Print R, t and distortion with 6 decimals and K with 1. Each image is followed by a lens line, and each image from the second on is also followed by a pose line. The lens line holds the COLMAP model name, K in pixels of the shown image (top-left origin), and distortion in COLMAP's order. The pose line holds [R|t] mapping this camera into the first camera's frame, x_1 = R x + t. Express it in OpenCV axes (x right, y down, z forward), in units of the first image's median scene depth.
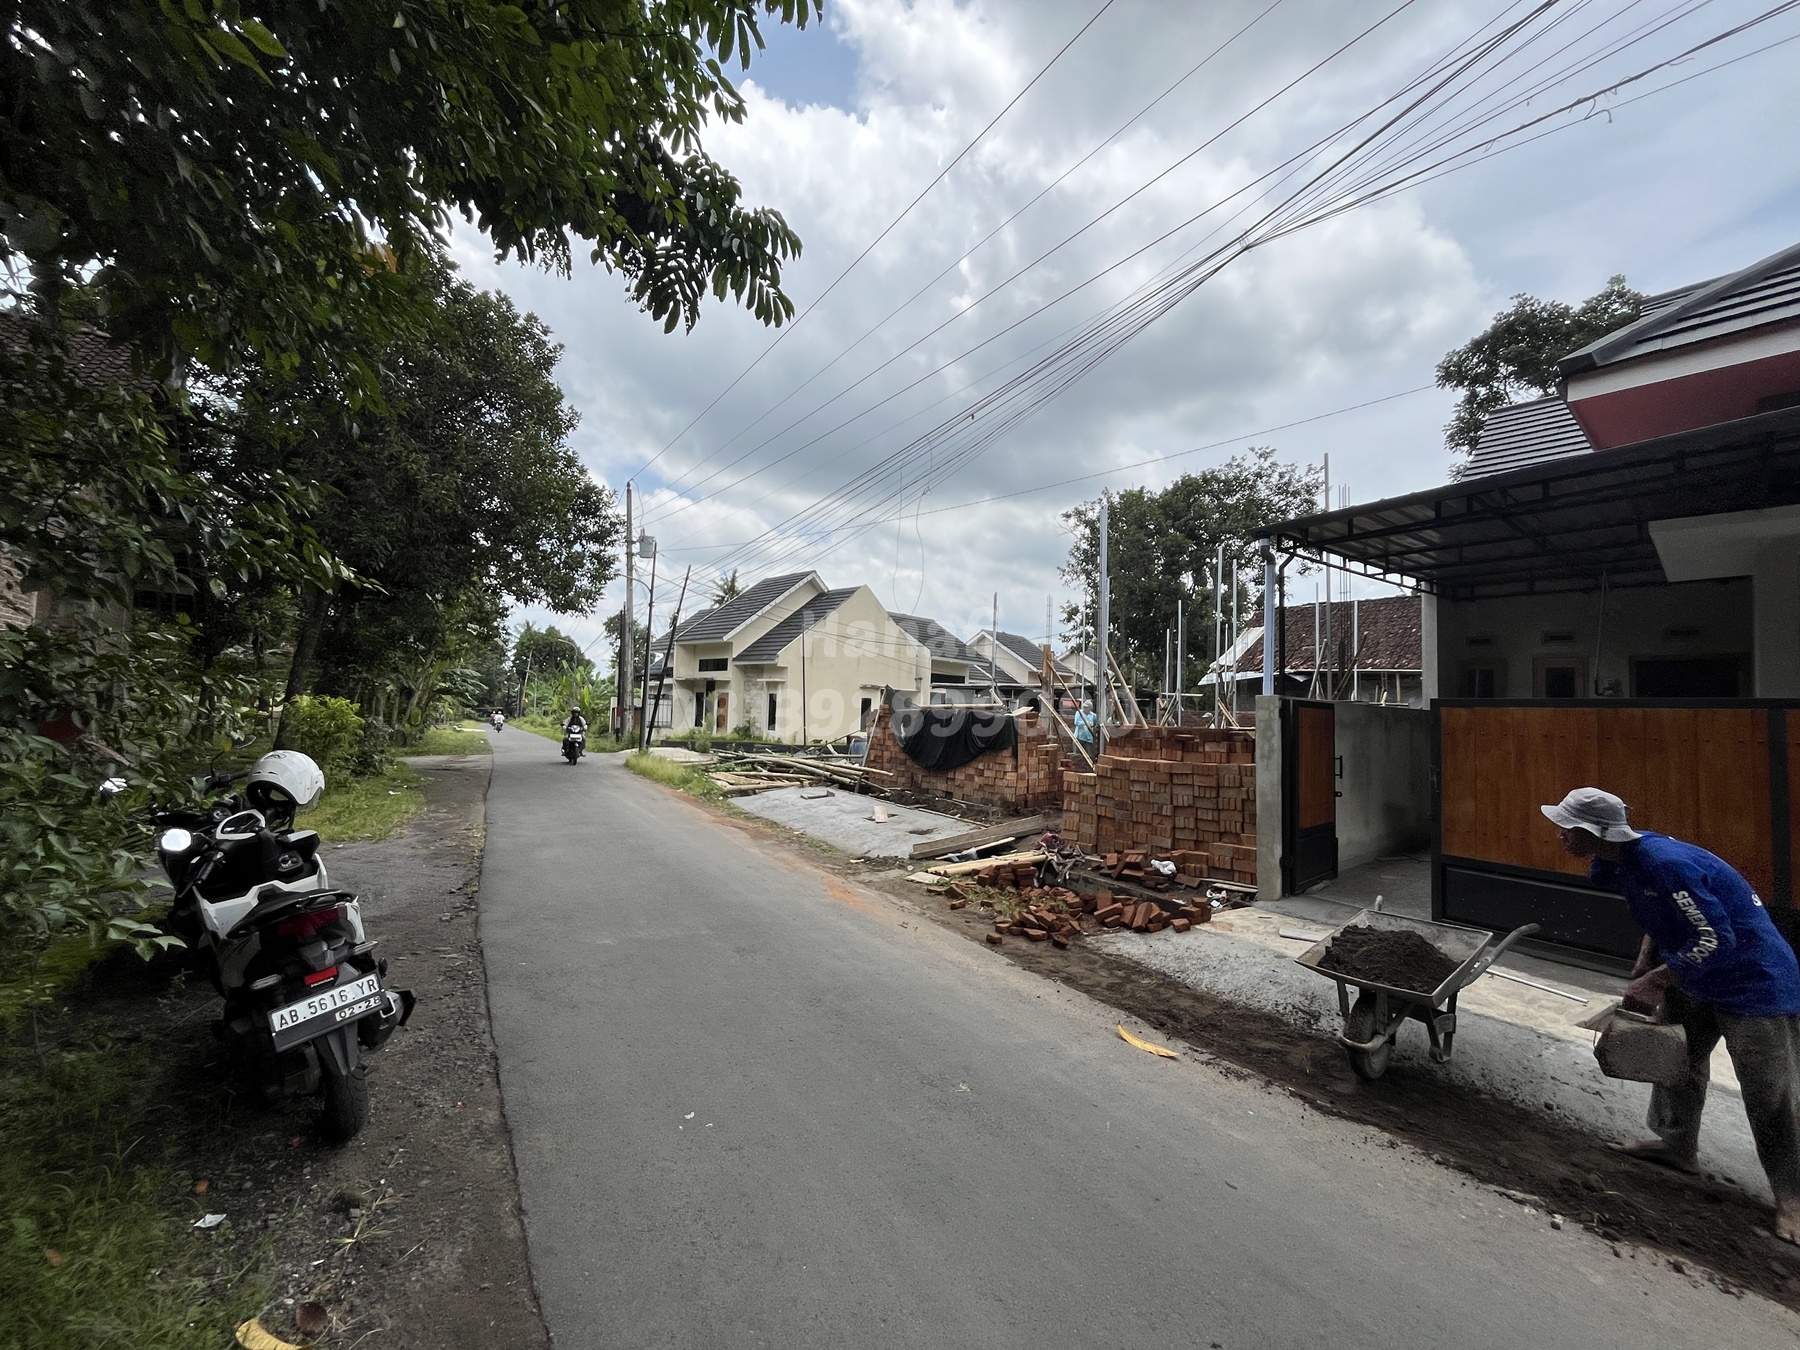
lens RADIAL K [[728.9, 0, 898.1], [0, 728.9, 673.8], [0, 0, 1]] dist [-0.004256, 0.000030]
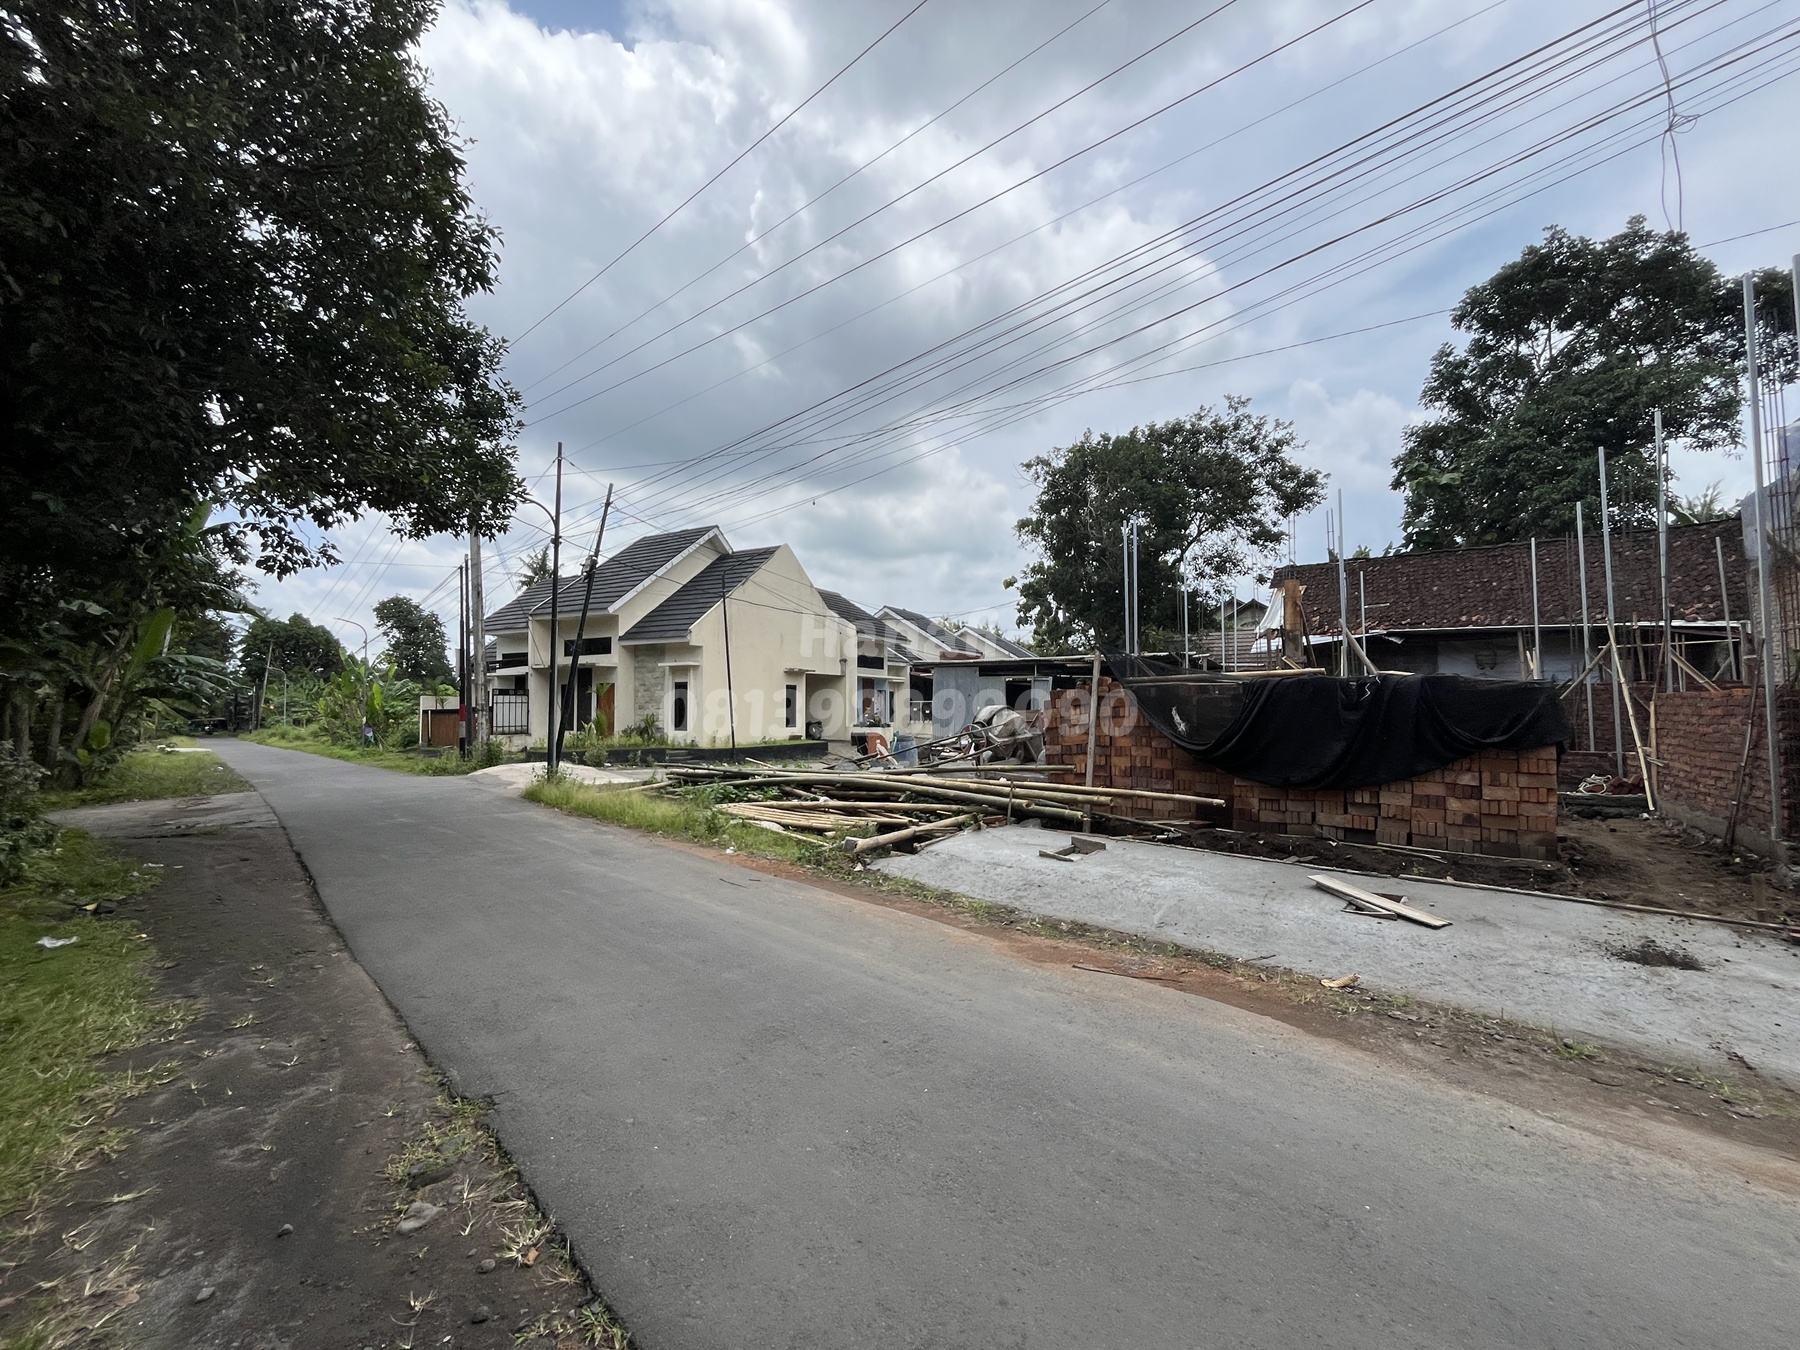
lens RADIAL K [[728.9, 0, 896.5], [0, 728.9, 675.9], [0, 0, 1]] dist [-0.004256, 0.000030]
pose [[0.967450, -0.028215, 0.251484, -0.142877], [0.024172, 0.999524, 0.019150, 0.011305], [-0.251904, -0.012448, 0.967672, 0.208314]]
